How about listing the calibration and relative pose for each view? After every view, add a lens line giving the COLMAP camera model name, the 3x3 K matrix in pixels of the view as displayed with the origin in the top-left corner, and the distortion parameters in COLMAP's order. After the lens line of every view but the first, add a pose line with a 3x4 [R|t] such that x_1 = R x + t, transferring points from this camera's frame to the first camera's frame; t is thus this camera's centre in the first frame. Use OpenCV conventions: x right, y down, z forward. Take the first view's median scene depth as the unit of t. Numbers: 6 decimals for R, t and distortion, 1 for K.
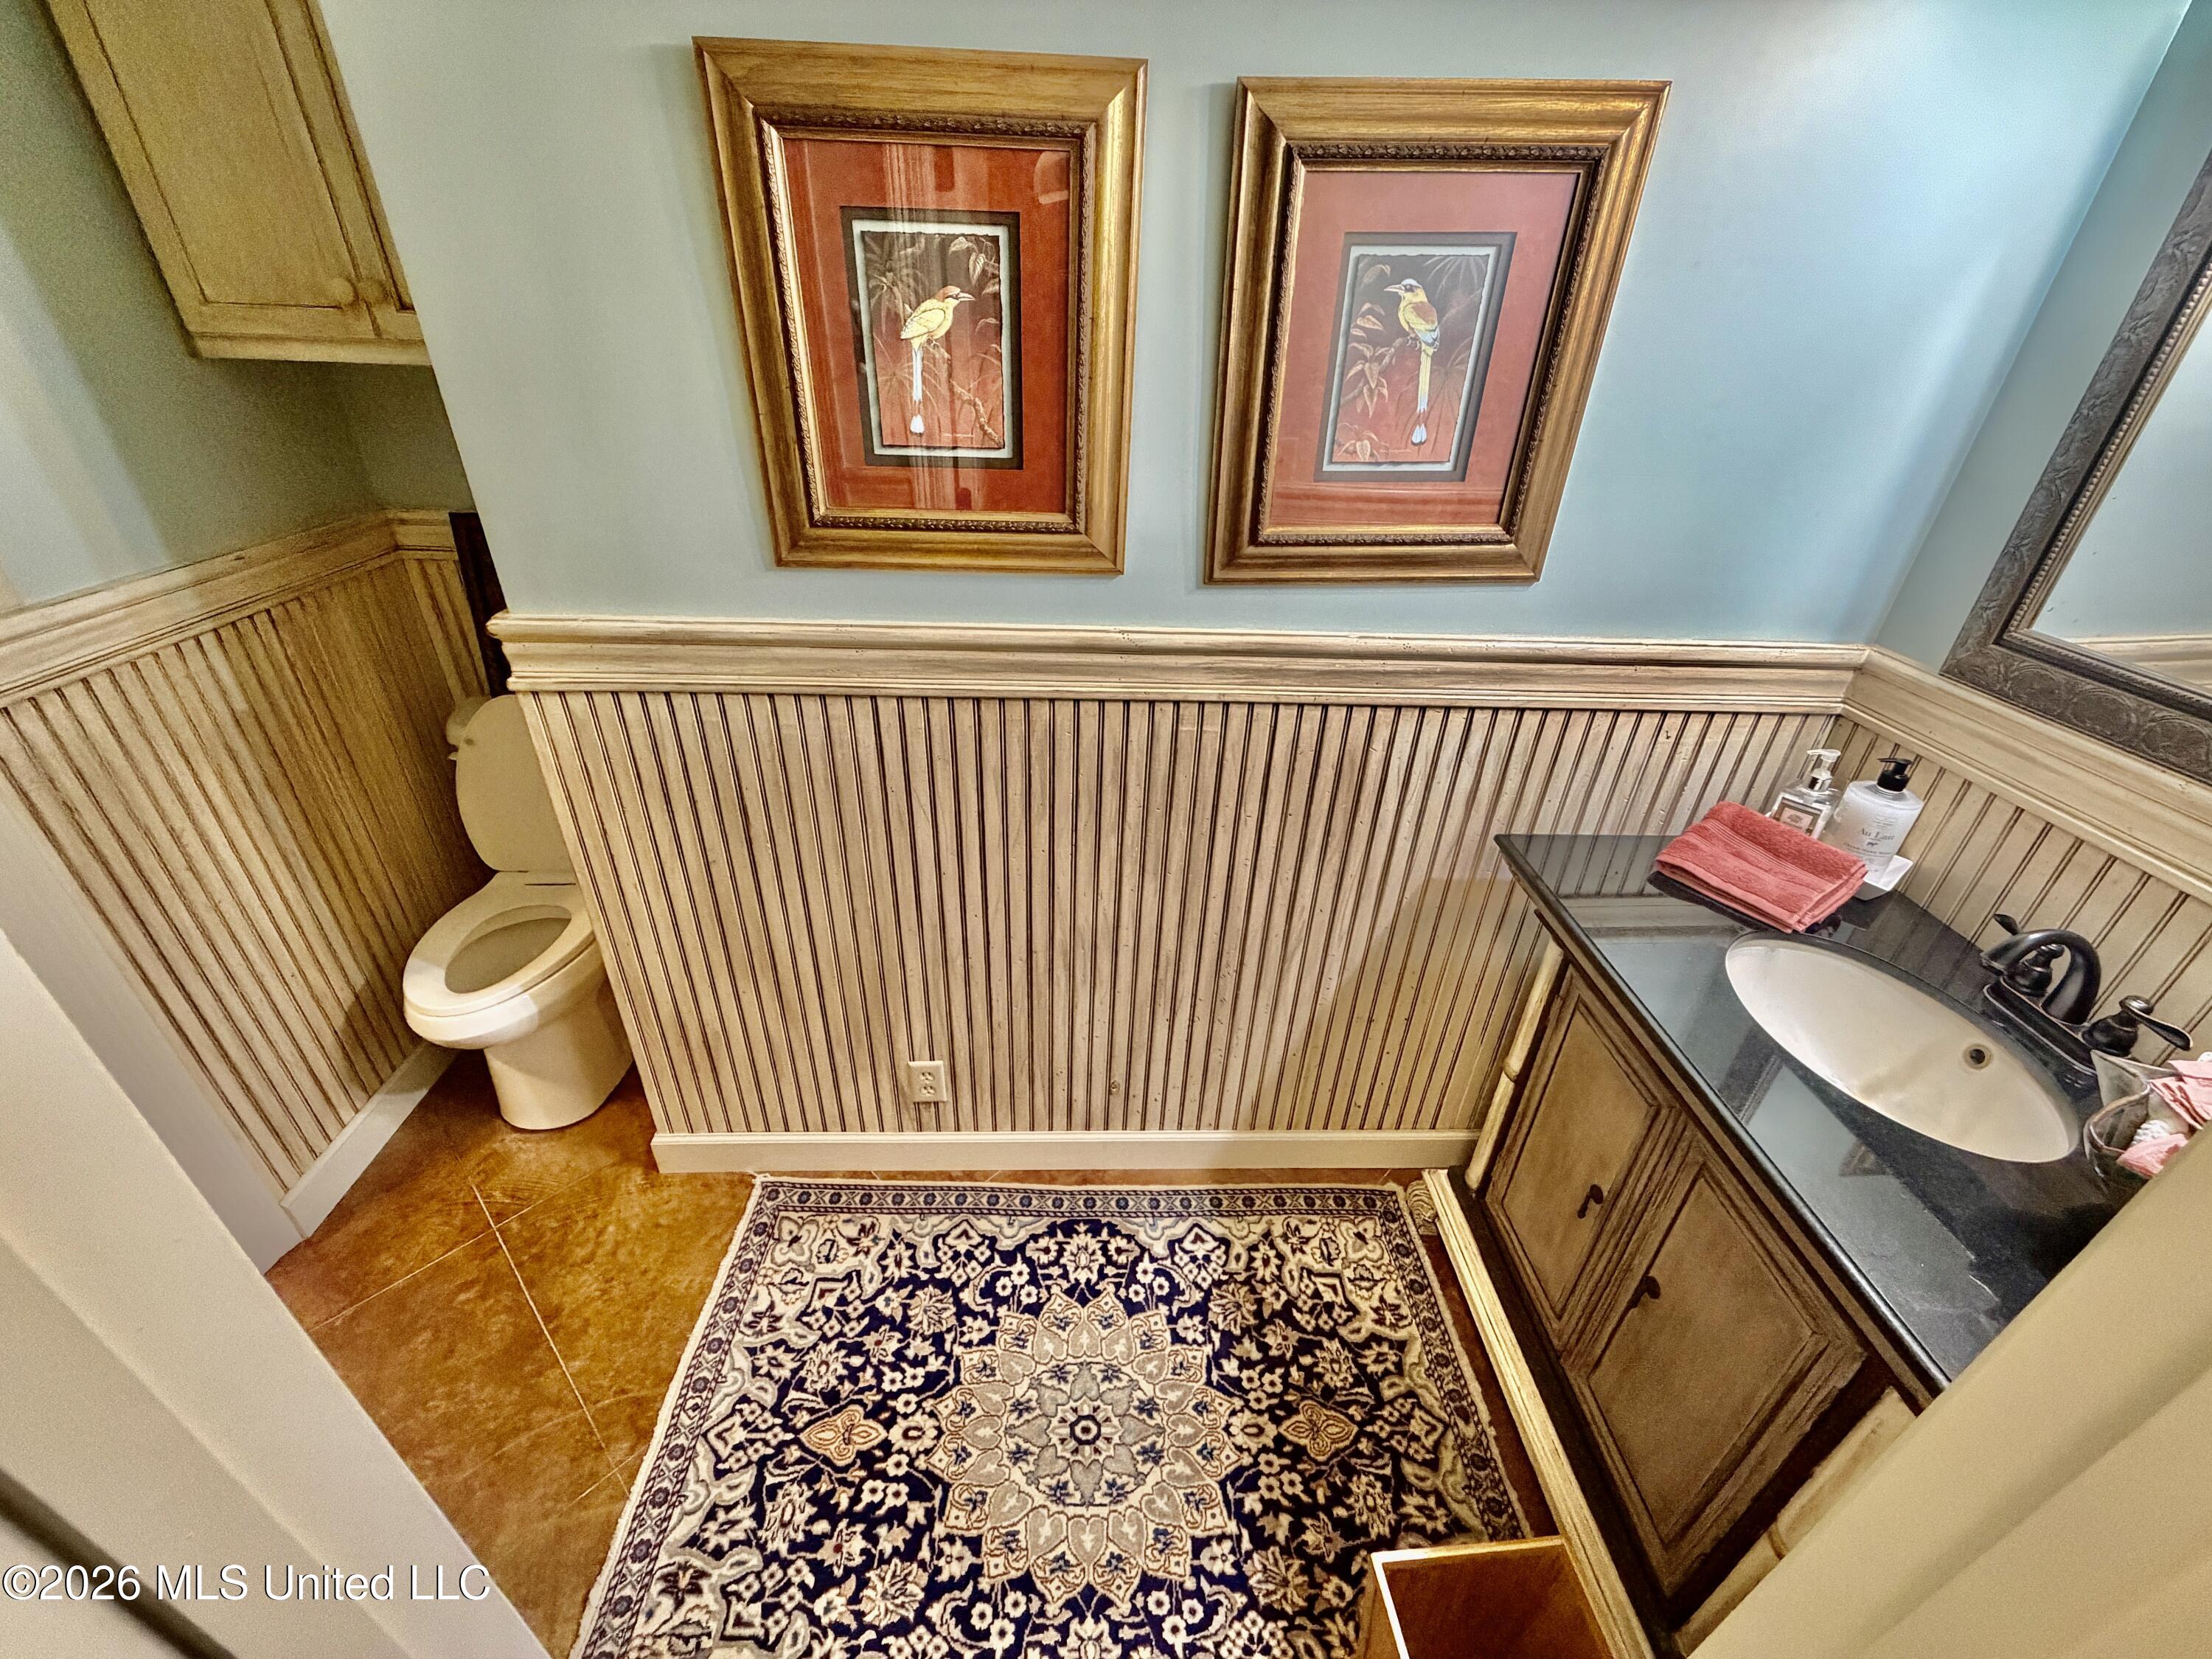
lens RADIAL K [[881.1, 0, 1100.3], [0, 881.1, 827.4], [0, 0, 1]] dist [0.001277, -0.000291]
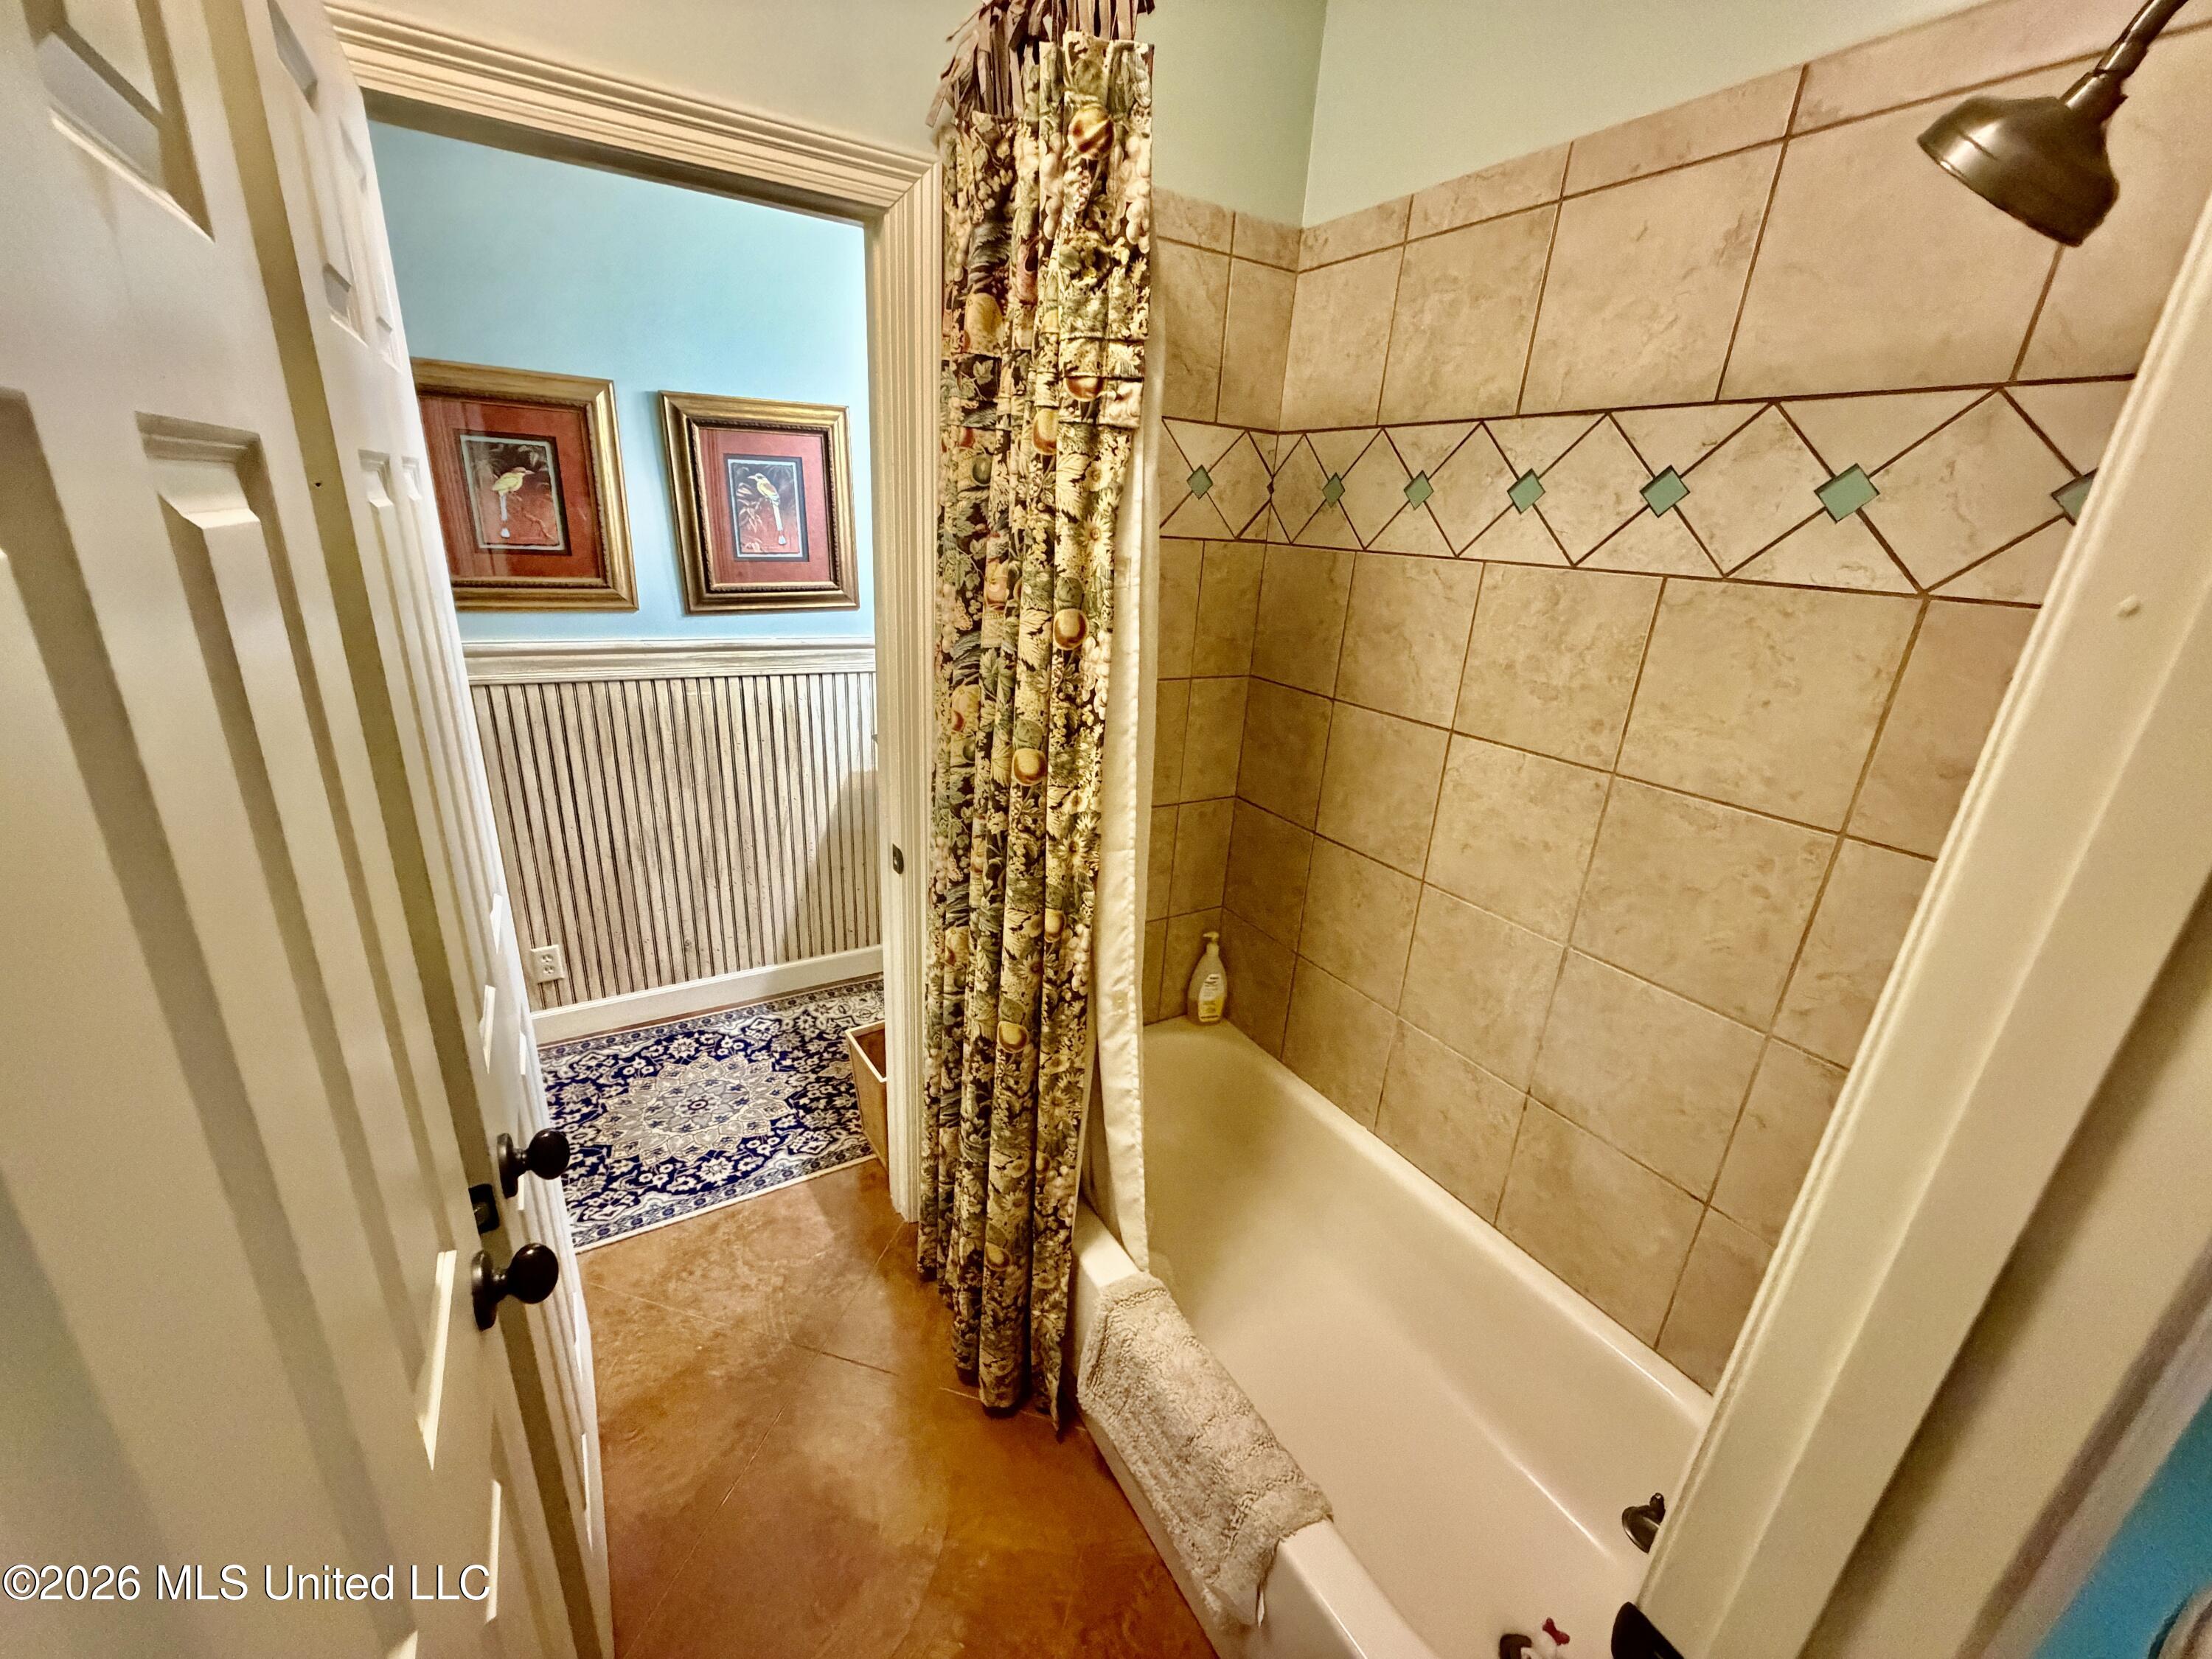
lens RADIAL K [[881.1, 0, 1101.7], [0, 881.1, 828.8], [0, 0, 1]] dist [0.001277, -0.000291]
pose [[0.872697, -0.146311, 0.465825, -0.049858], [0.219722, 0.969669, -0.107073, 0.516029], [-0.436030, 0.195794, 0.878375, -0.881855]]
